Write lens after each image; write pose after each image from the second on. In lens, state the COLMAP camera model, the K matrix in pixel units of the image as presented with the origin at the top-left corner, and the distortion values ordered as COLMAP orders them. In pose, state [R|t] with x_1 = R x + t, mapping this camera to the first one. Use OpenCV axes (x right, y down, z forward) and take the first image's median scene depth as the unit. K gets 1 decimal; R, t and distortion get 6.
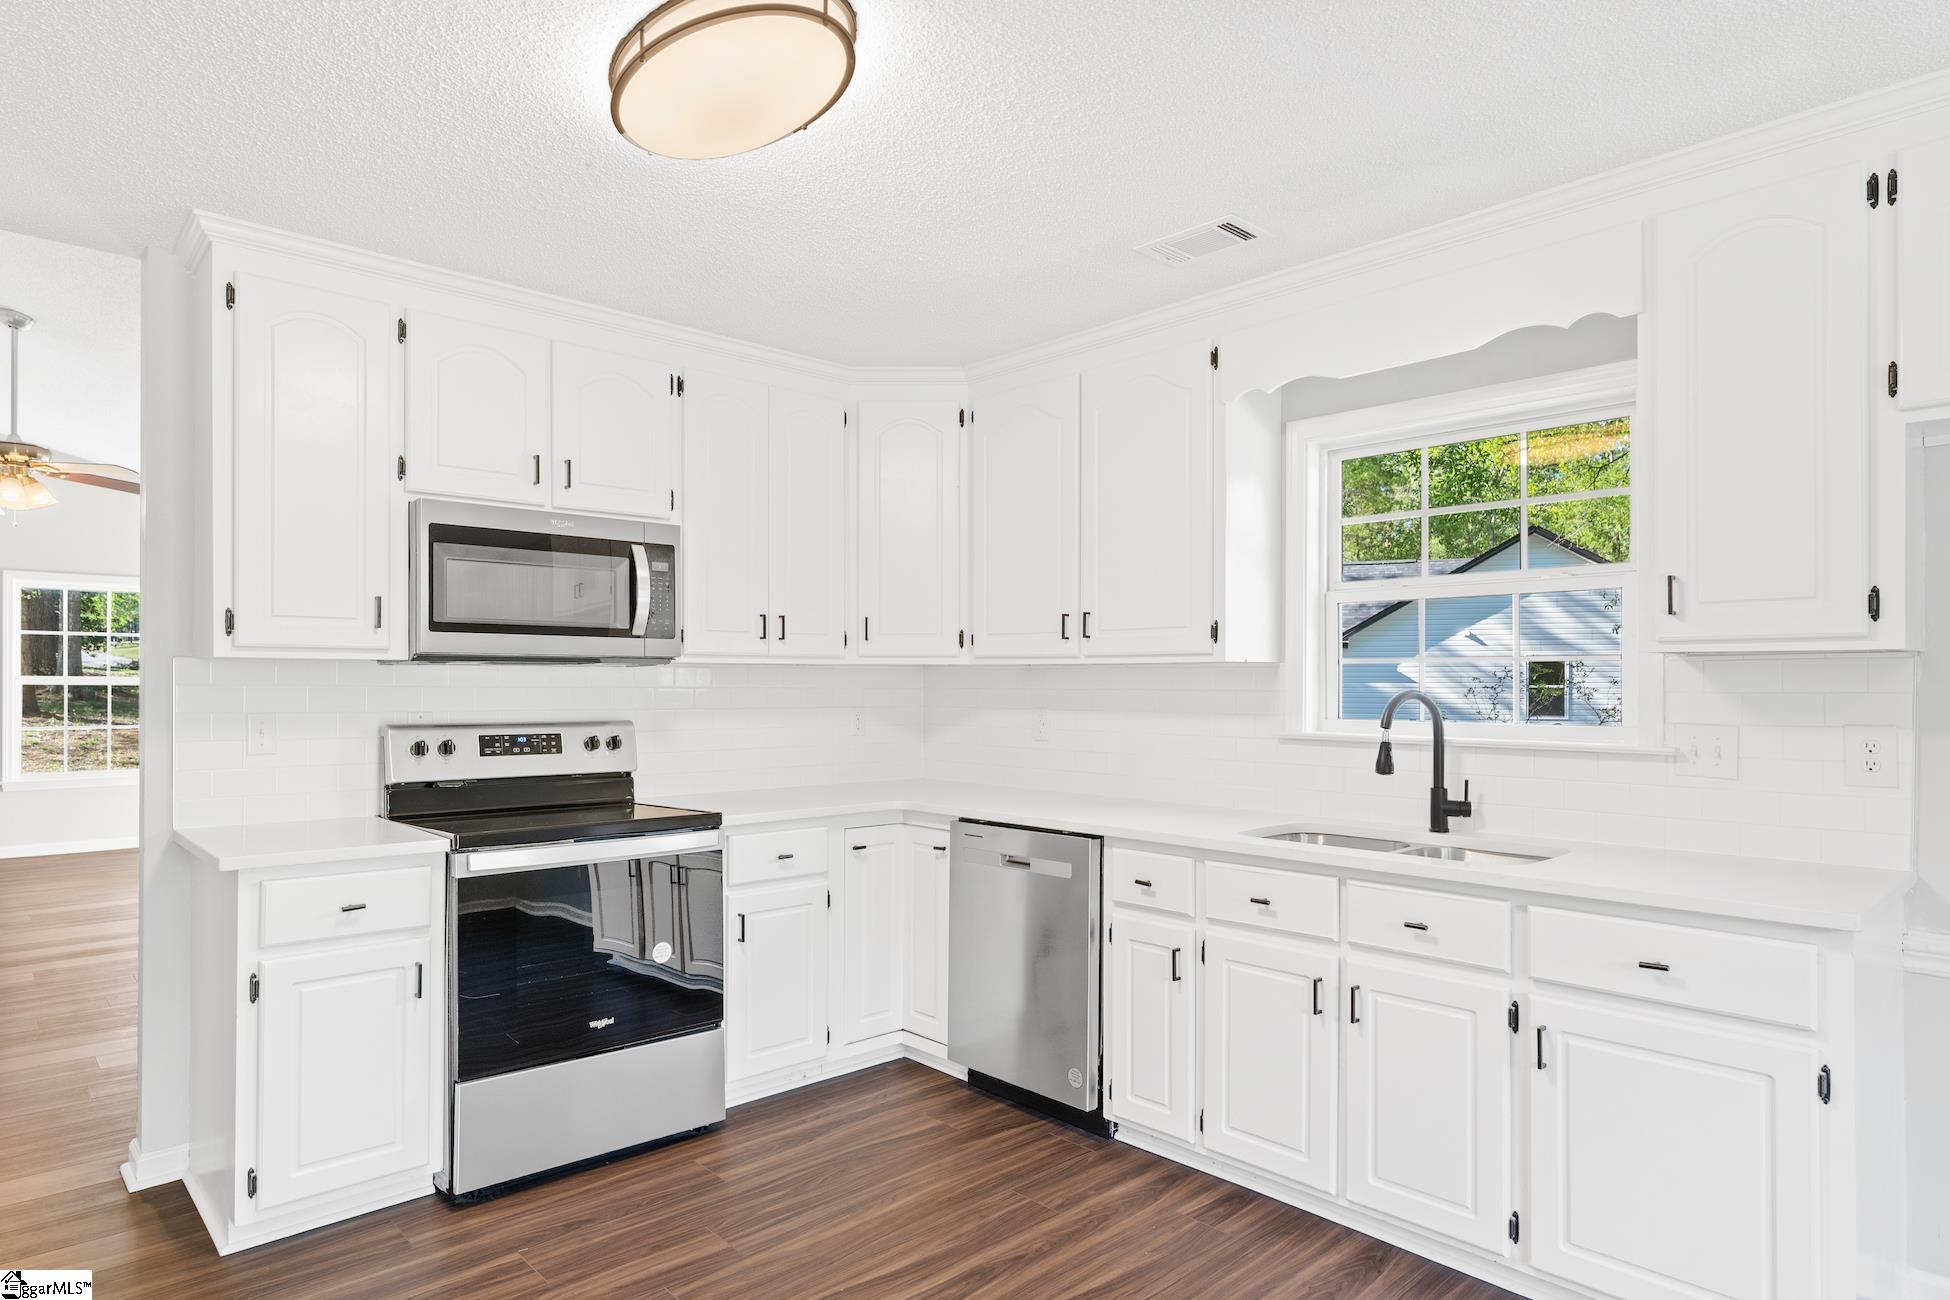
lens RADIAL K [[1101.0, 0, 977.2], [0, 1101.0, 681.8], [0, 0, 1]] dist [0.001168, 0.002546]
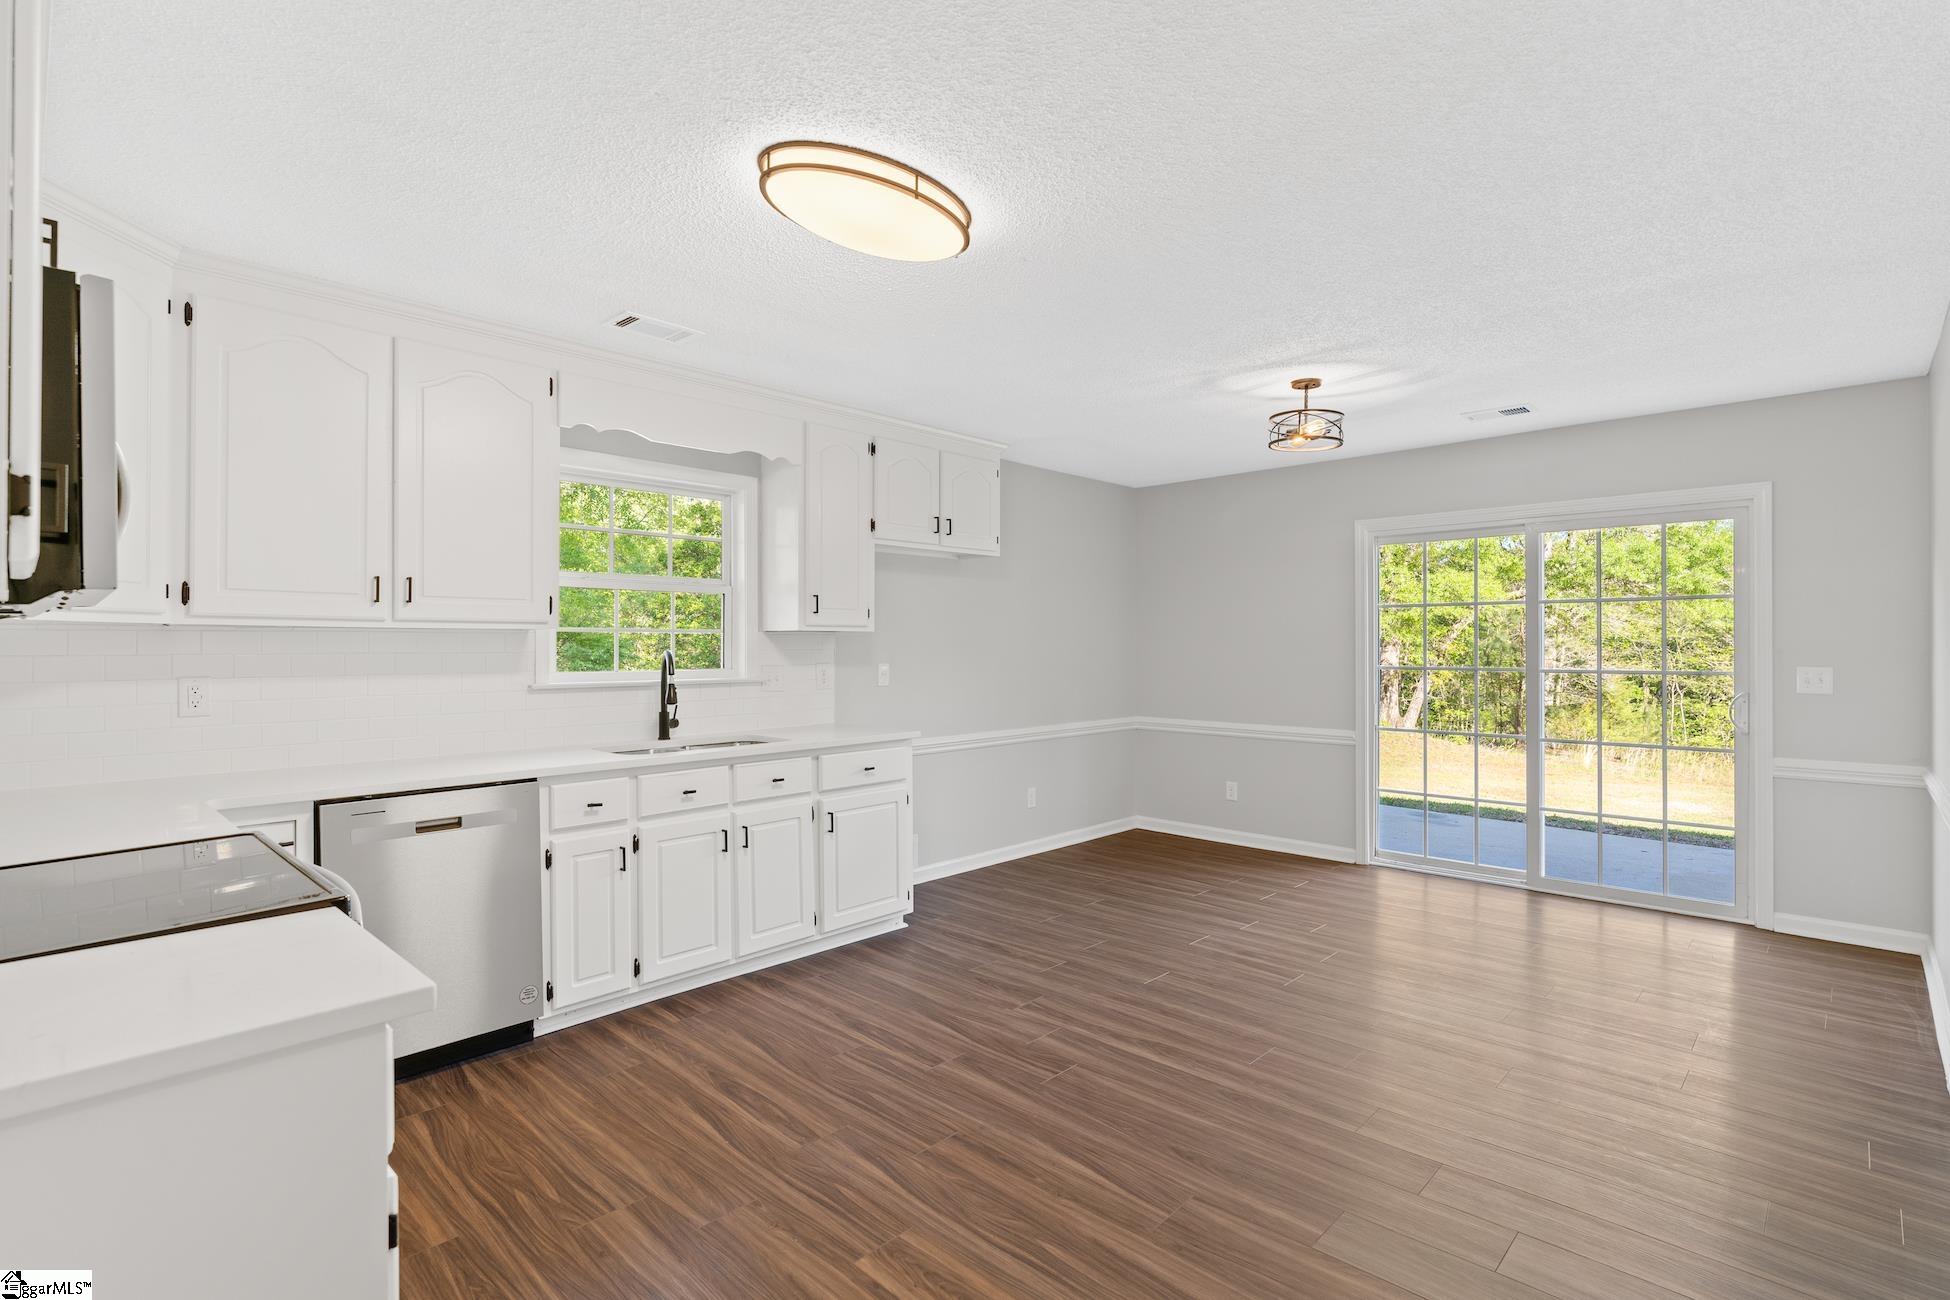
lens RADIAL K [[920.2, 0, 977.0], [0, 920.2, 648.8], [0, 0, 1]] dist [-0.015234, -0.000527]
pose [[-0.055313, -0.005178, 0.998456, -0.896611], [0.000595, 0.999986, 0.005219, -0.000860], [-0.998469, 0.000883, -0.055309, 0.607599]]
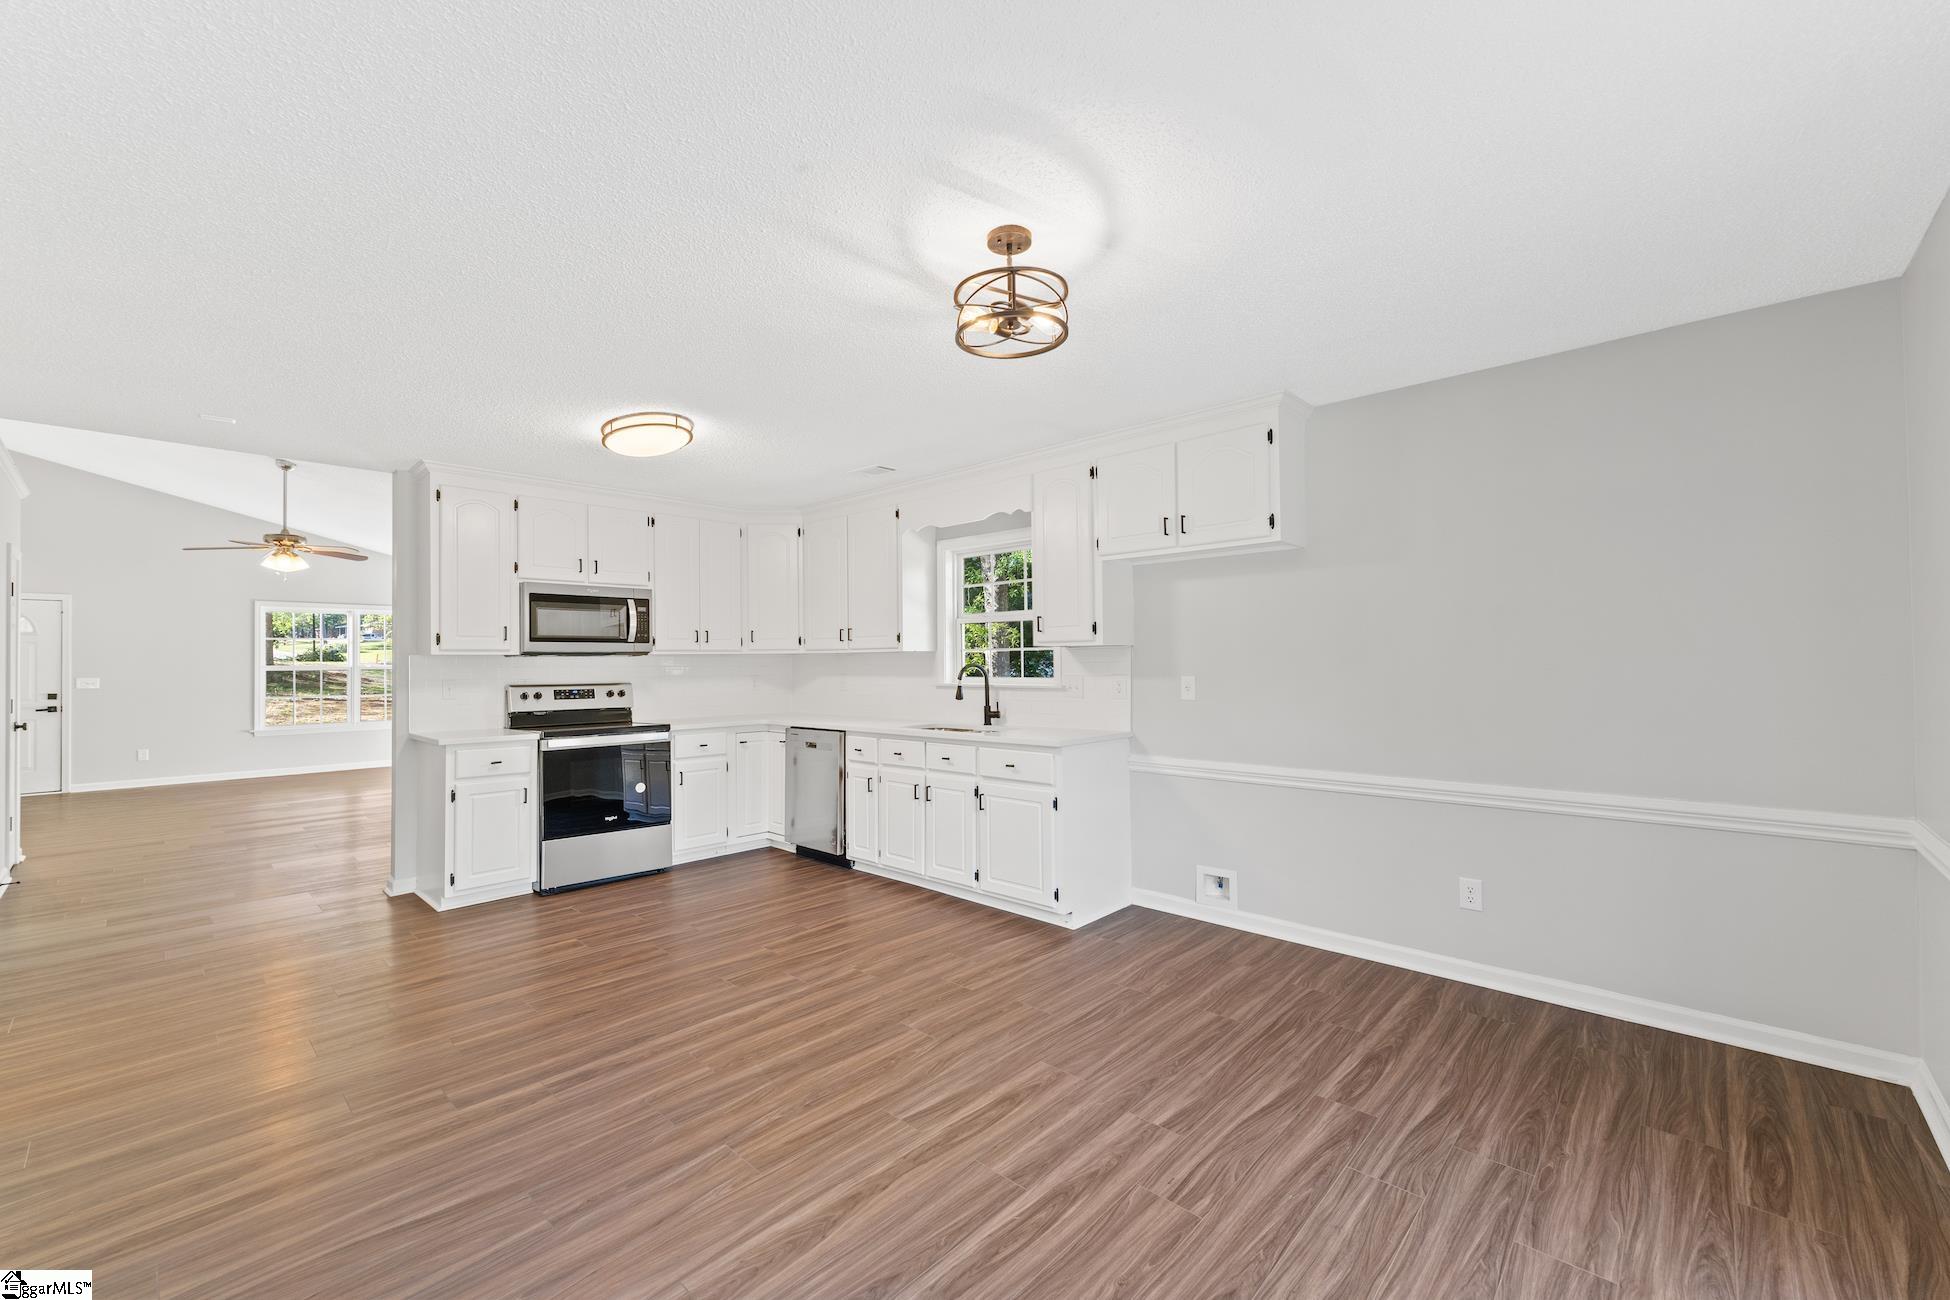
lens RADIAL K [[789.3, 0, 979.8], [0, 789.3, 649.2], [0, 0, 1]] dist [0.007676, -0.000063]
pose [[0.998042, -0.010866, 0.061597, 0.295589], [0.011873, 0.999801, -0.016012, 0.004916], [-0.061411, 0.016712, 0.997973, -0.617699]]
